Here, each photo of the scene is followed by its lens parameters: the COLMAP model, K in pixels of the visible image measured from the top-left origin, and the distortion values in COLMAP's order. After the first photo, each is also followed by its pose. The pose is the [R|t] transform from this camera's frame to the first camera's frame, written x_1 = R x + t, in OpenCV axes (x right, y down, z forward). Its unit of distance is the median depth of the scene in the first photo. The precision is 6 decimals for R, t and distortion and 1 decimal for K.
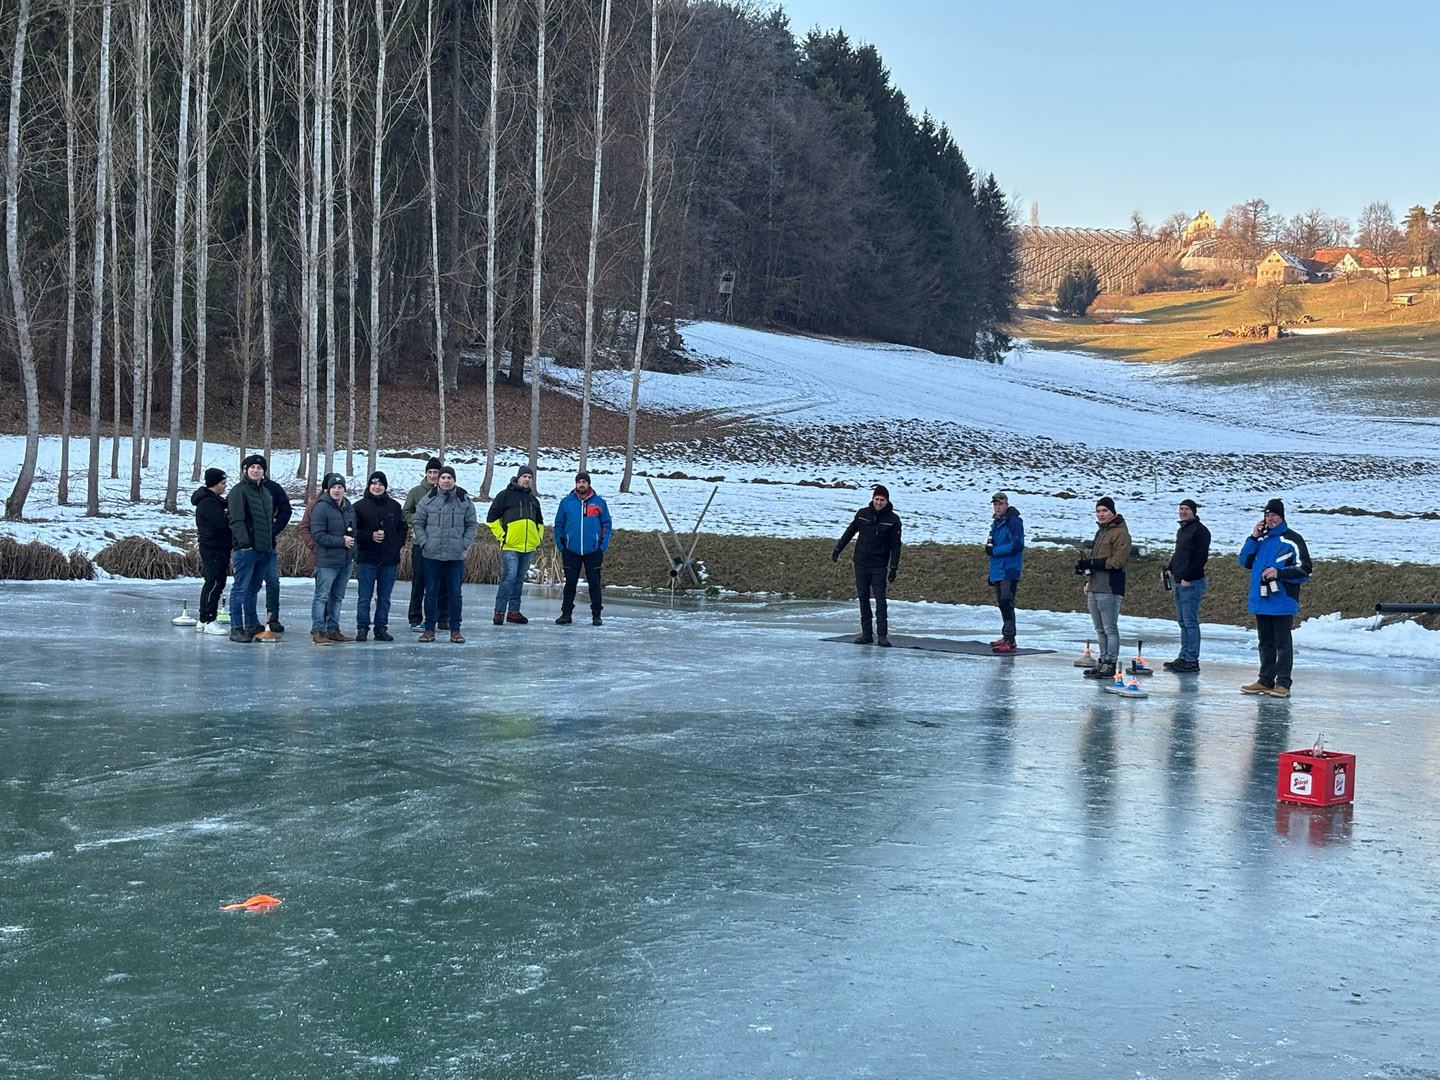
lens RADIAL K [[2148.8, 0, 748.3], [0, 2148.8, 540.8], [0, 0, 1]] dist [0.271149, -1.053734]
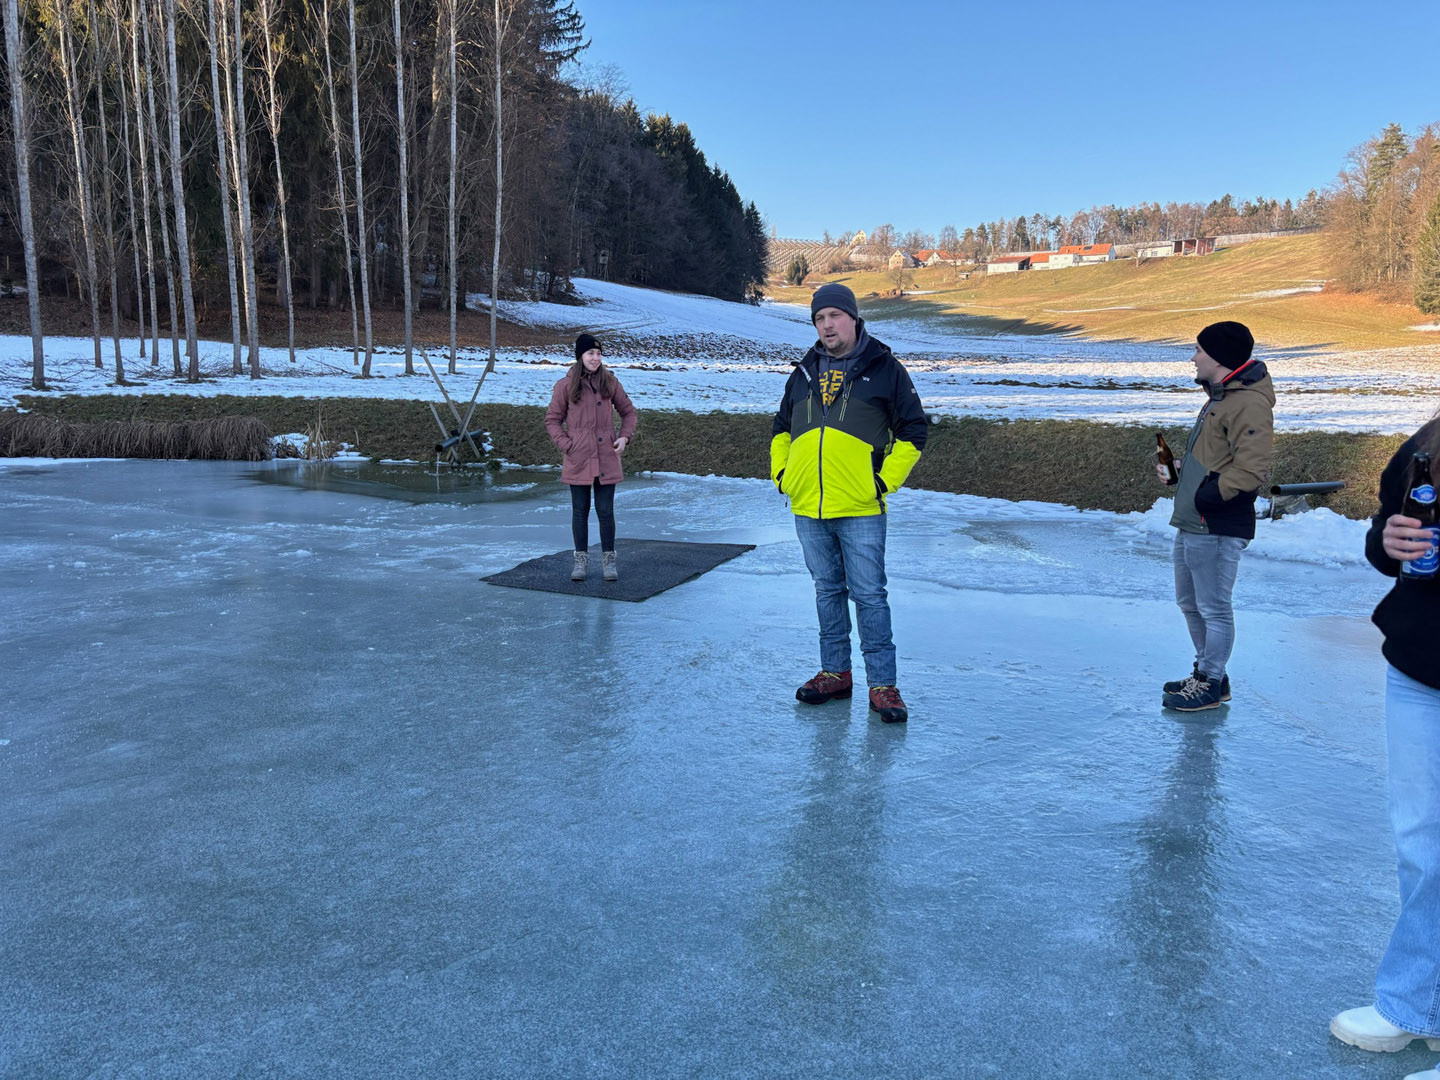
lens RADIAL K [[1089.1, 0, 726.7], [0, 1089.1, 537.7], [0, 0, 1]] dist [0.049822, -0.055549]
pose [[0.996025, -0.020442, 0.086691, 0.013615], [0.009837, 0.992599, 0.121043, -0.000670], [-0.088524, -0.119709, 0.988855, 0.154065]]
